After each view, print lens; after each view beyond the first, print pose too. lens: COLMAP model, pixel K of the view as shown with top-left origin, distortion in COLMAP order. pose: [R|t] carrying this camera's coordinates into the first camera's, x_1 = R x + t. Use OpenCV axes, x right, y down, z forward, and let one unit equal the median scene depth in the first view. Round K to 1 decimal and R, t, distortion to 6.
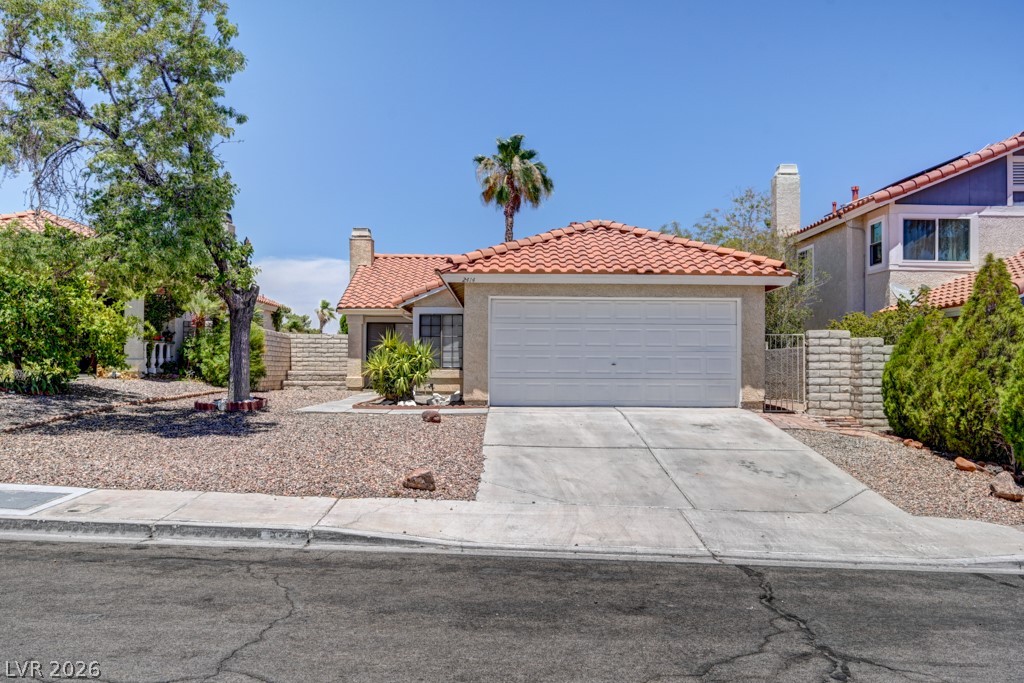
lens RADIAL K [[874.7, 0, 510.8], [0, 874.7, 340.2], [0, 0, 1]] dist [-0.001011, -0.001908]
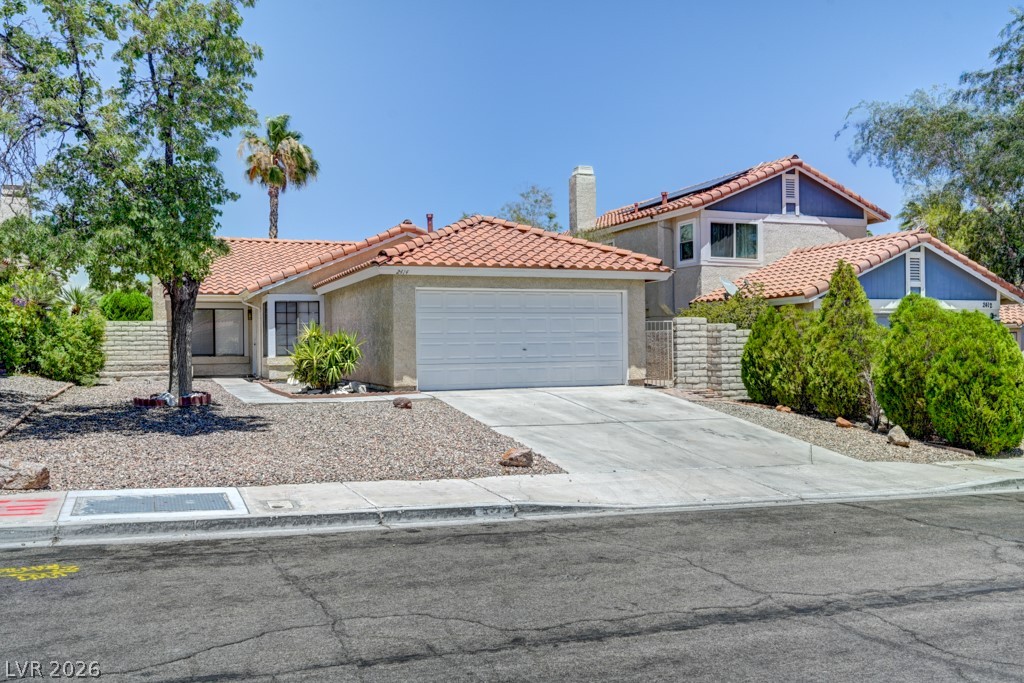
lens RADIAL K [[874.7, 0, 512.8], [0, 874.7, 340.3], [0, 0, 1]] dist [-0.001011, -0.001908]
pose [[0.934443, -0.015492, 0.355775, -0.291166], [0.007028, 0.999661, 0.025071, -0.012123], [-0.356043, -0.020927, 0.934235, -0.028263]]
